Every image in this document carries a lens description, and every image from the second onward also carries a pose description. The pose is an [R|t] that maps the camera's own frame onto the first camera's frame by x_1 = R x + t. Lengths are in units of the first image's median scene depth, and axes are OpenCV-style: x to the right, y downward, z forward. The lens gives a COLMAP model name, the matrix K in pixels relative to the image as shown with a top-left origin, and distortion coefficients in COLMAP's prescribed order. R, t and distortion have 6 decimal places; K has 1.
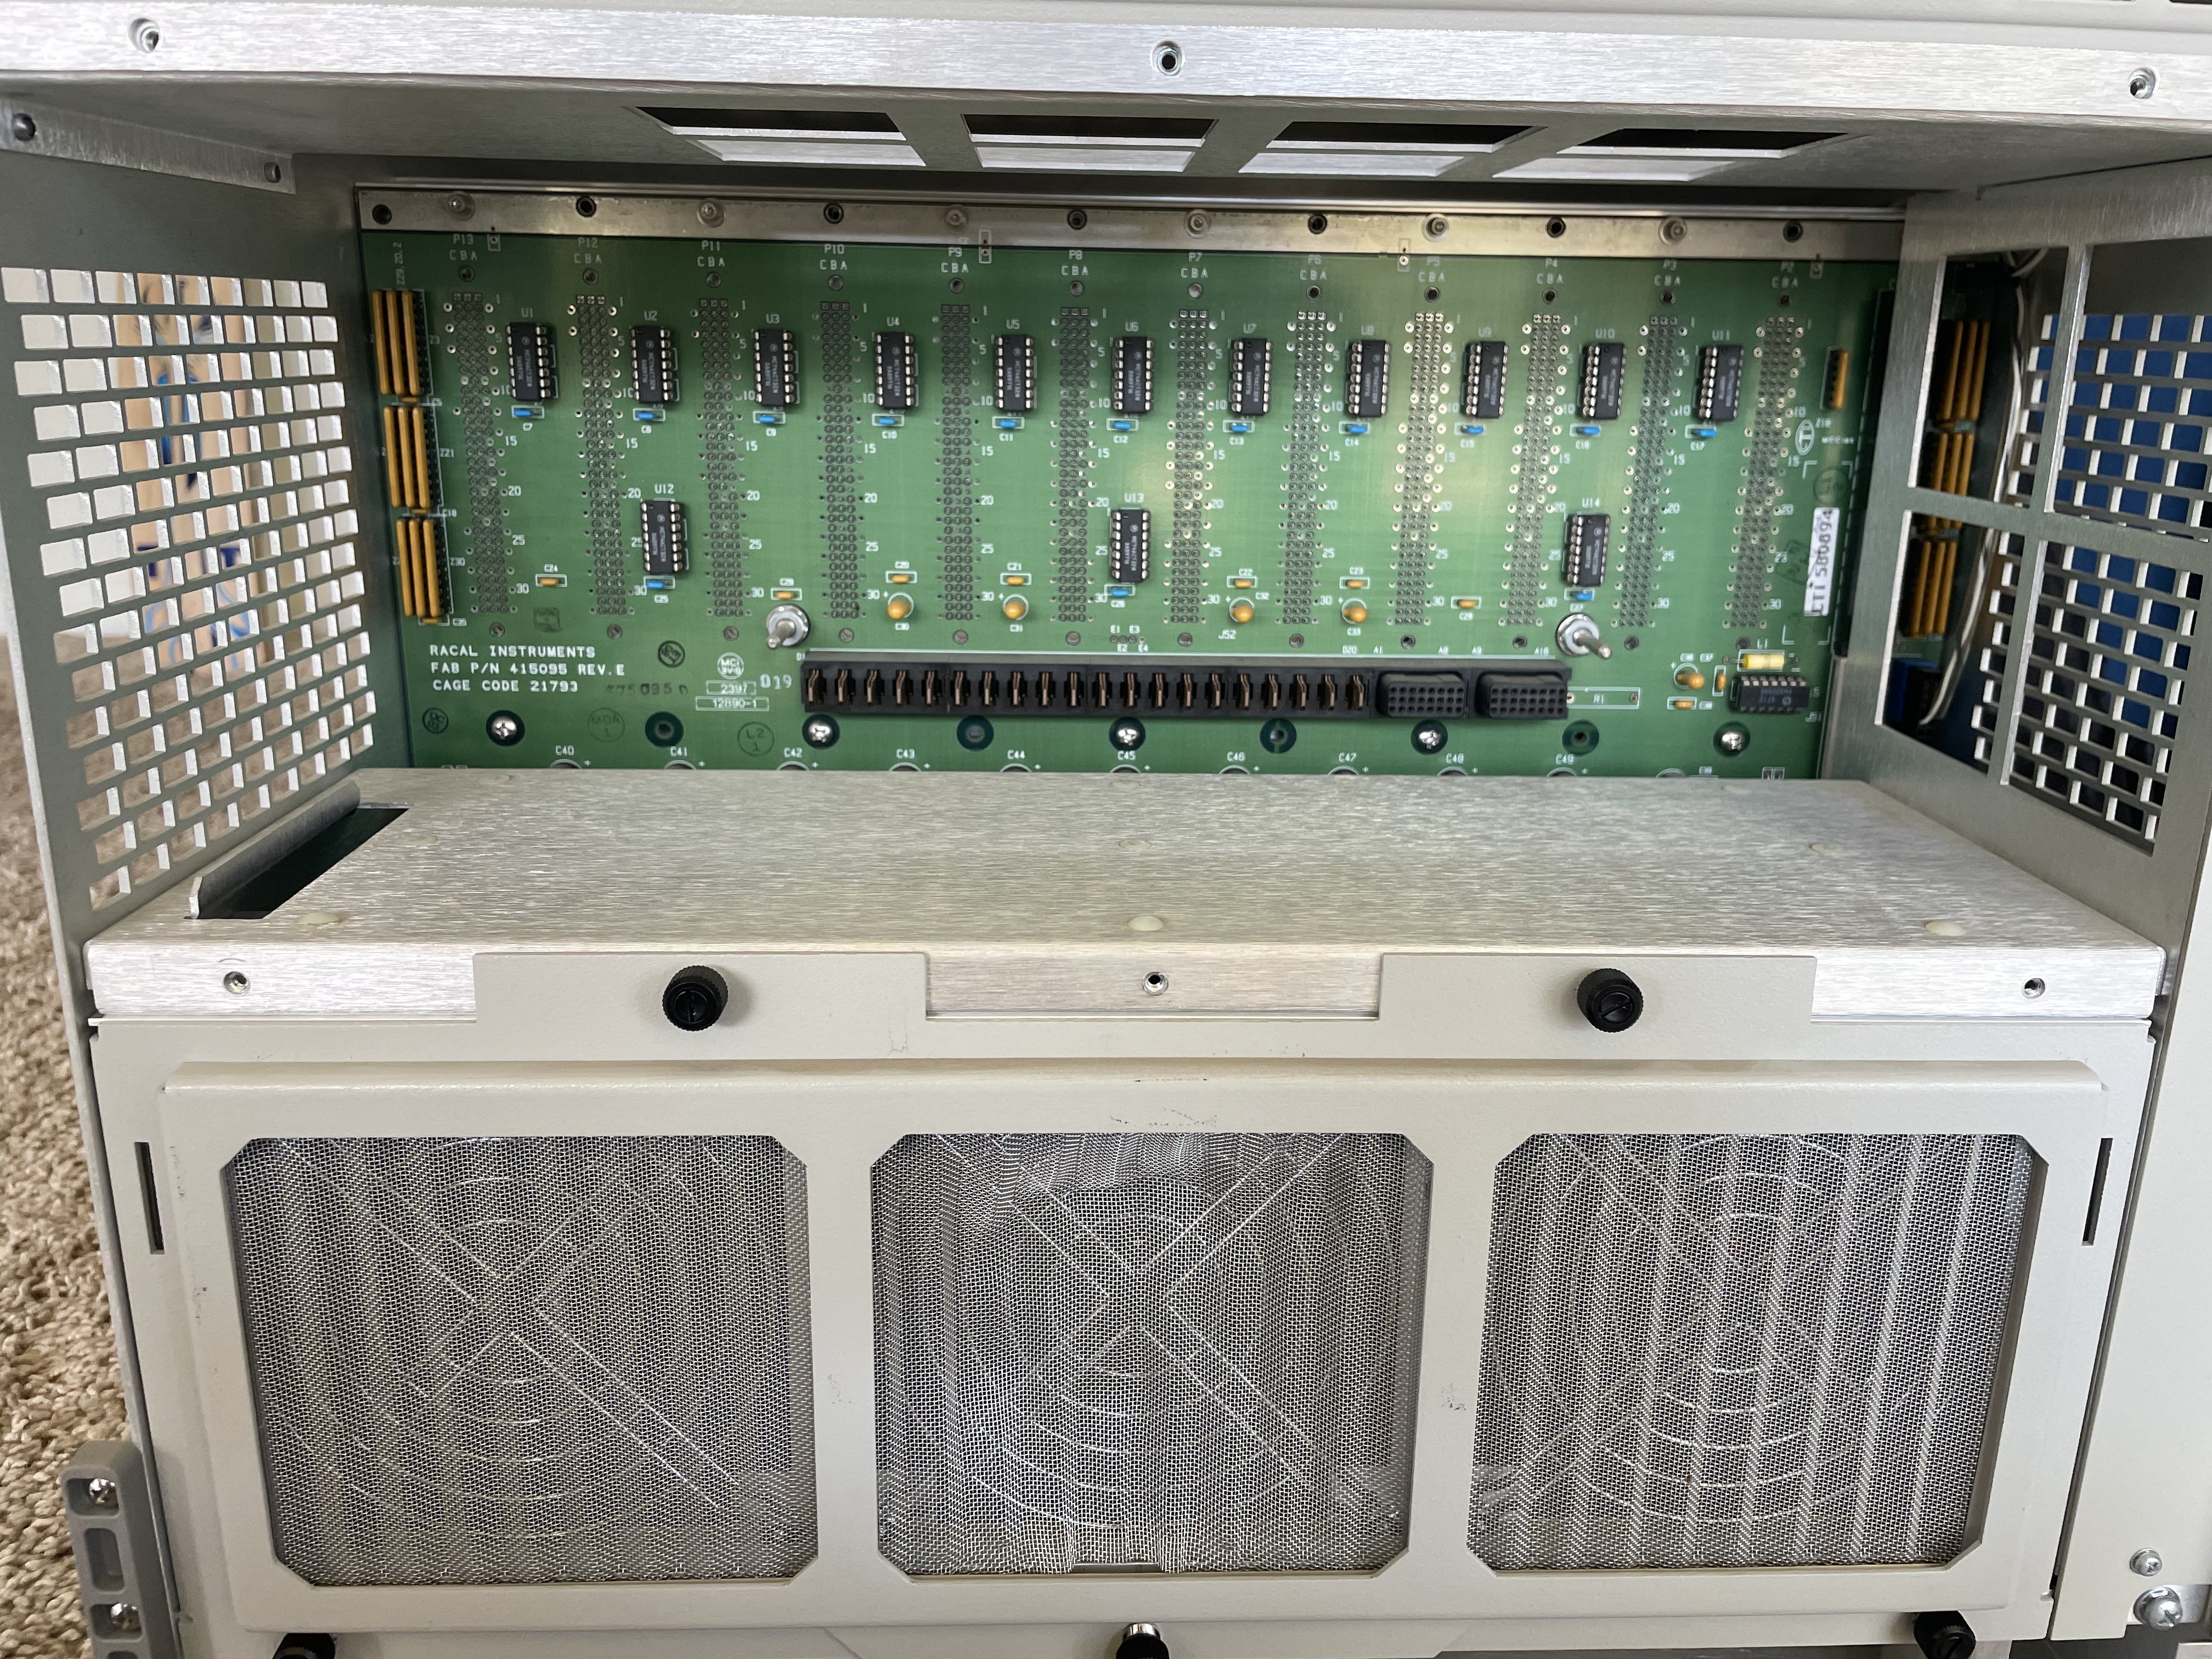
lens RADIAL K [[1793.3, 0, 1106.0], [0, 1793.3, 829.5], [0, 0, 1]] dist [0.105208, -0.190496]
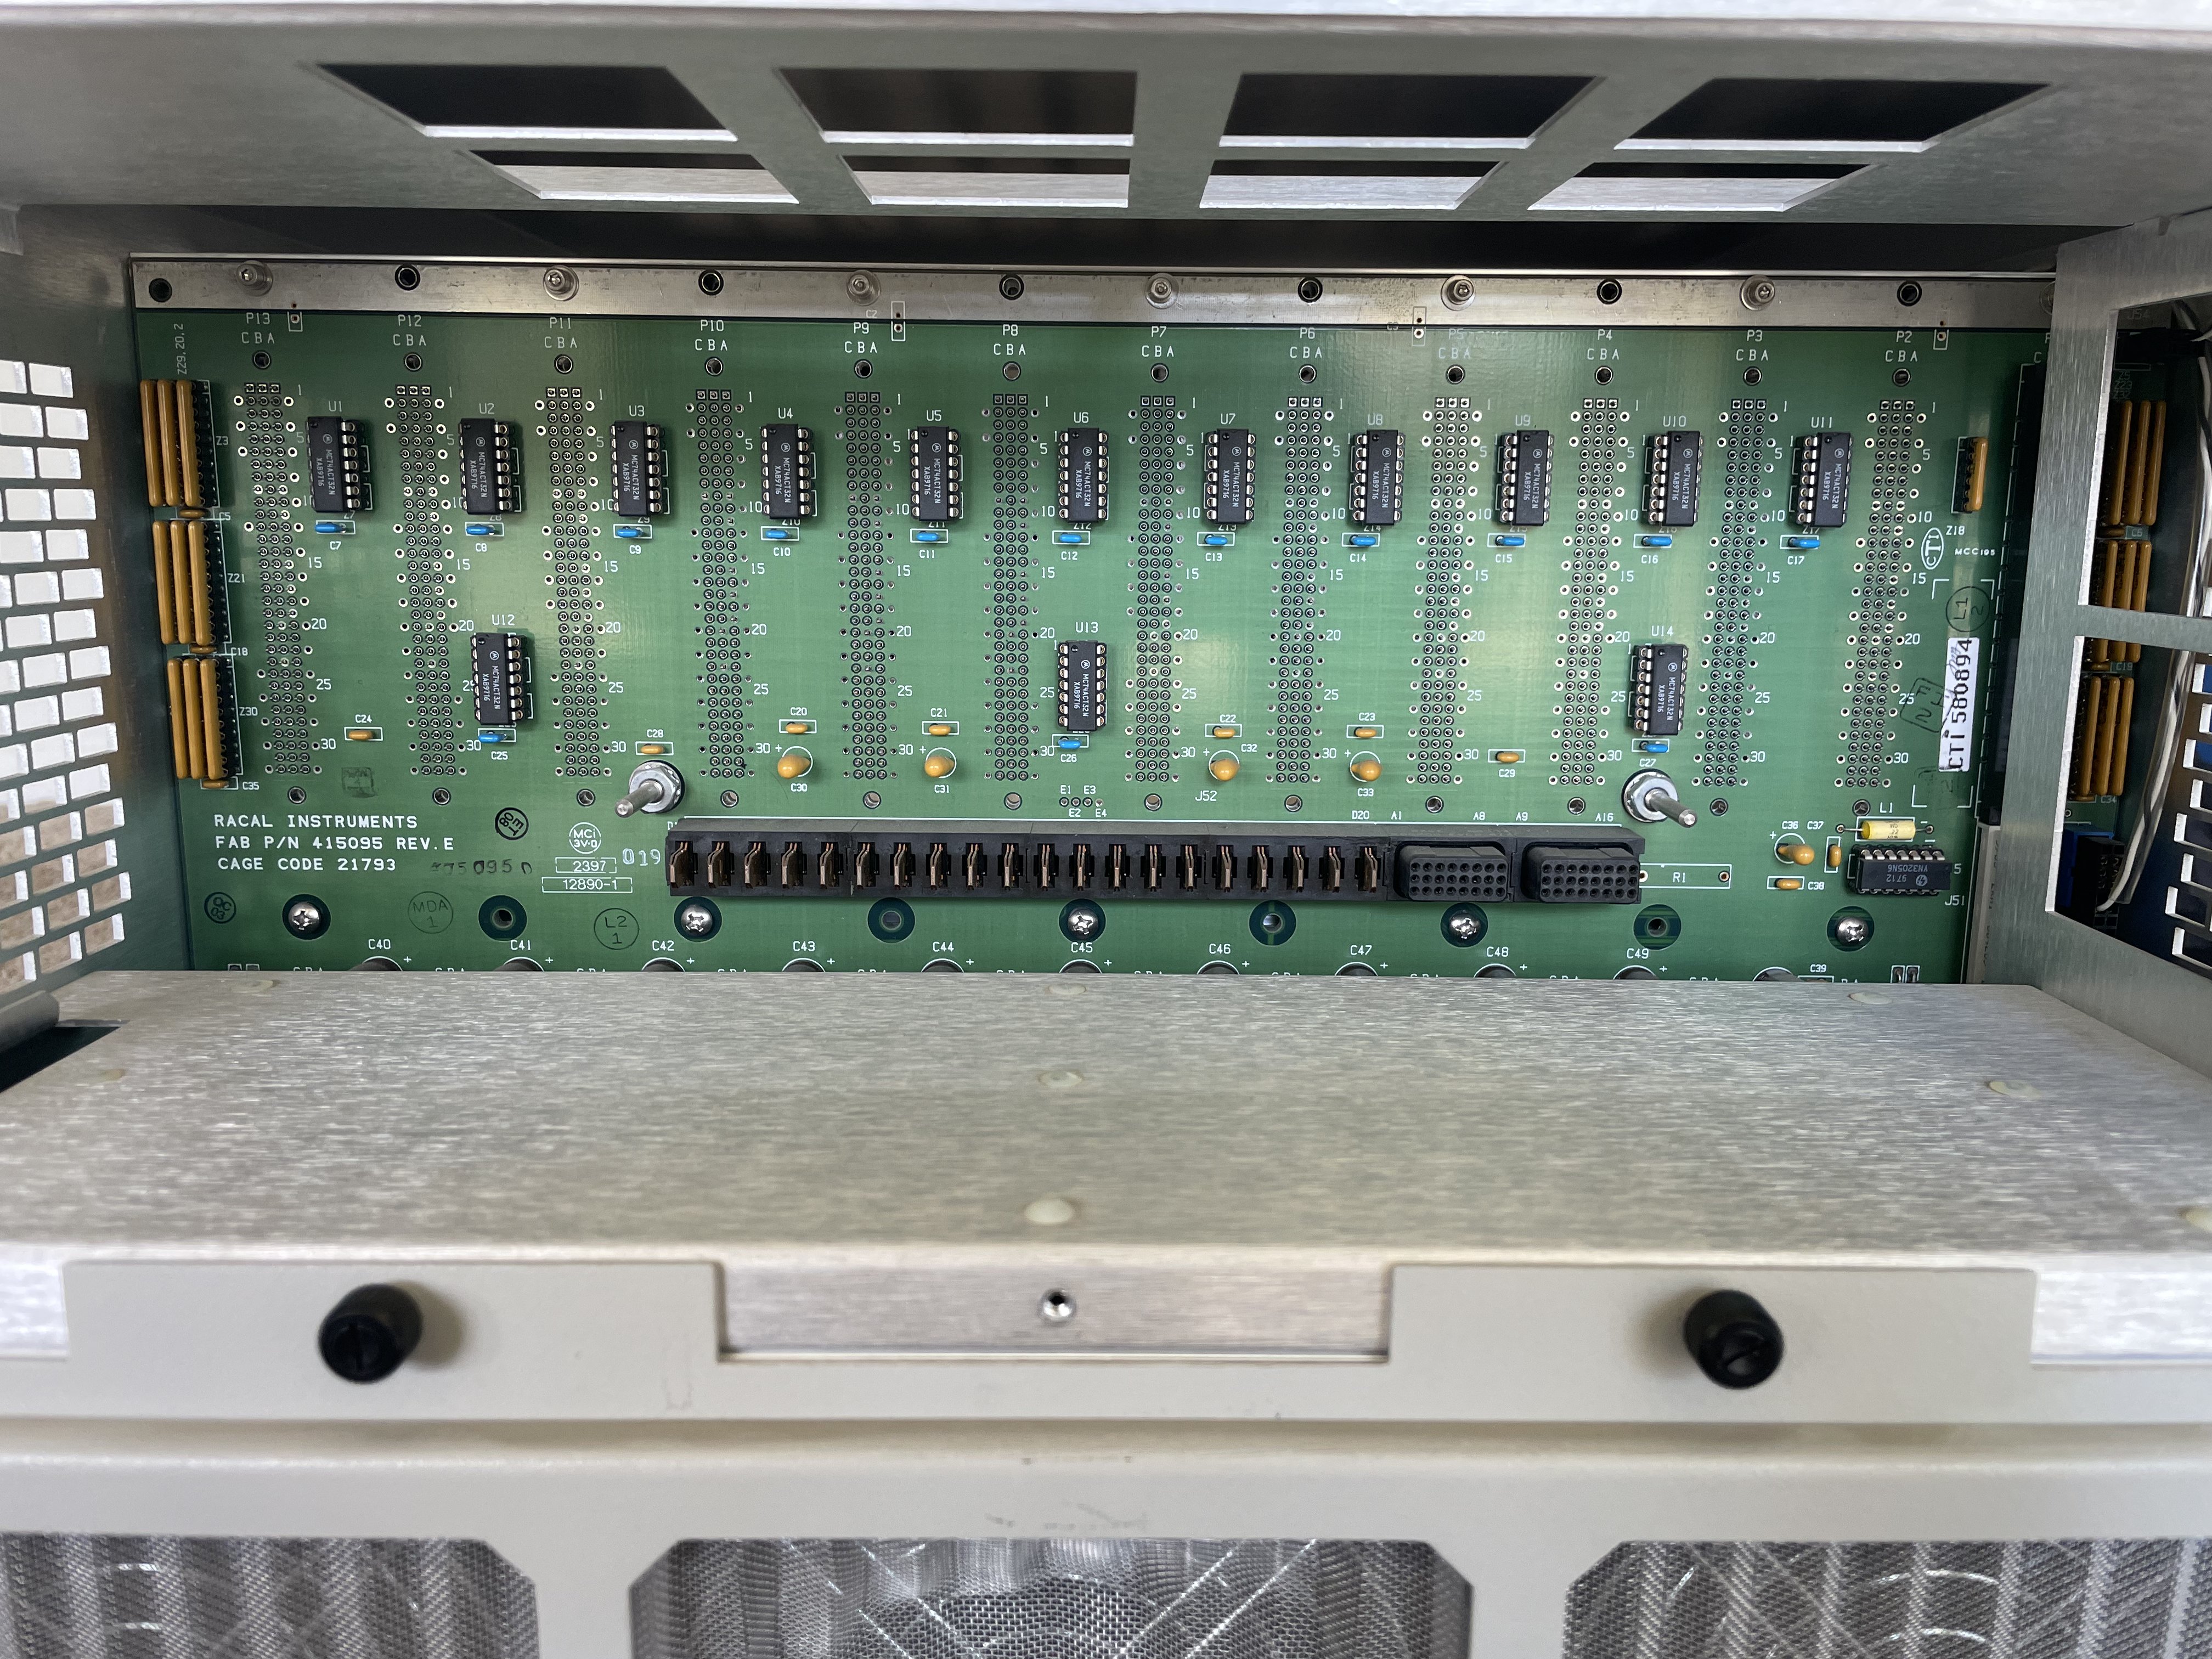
lens RADIAL K [[1793.3, 0, 1106.0], [0, 1793.3, 829.5], [0, 0, 1]] dist [0.105208, -0.190496]
pose [[0.999680, -0.002671, -0.025165, 0.044871], [0.000377, 0.995876, -0.090723, -0.022509], [0.025304, 0.090684, 0.995558, 0.215722]]
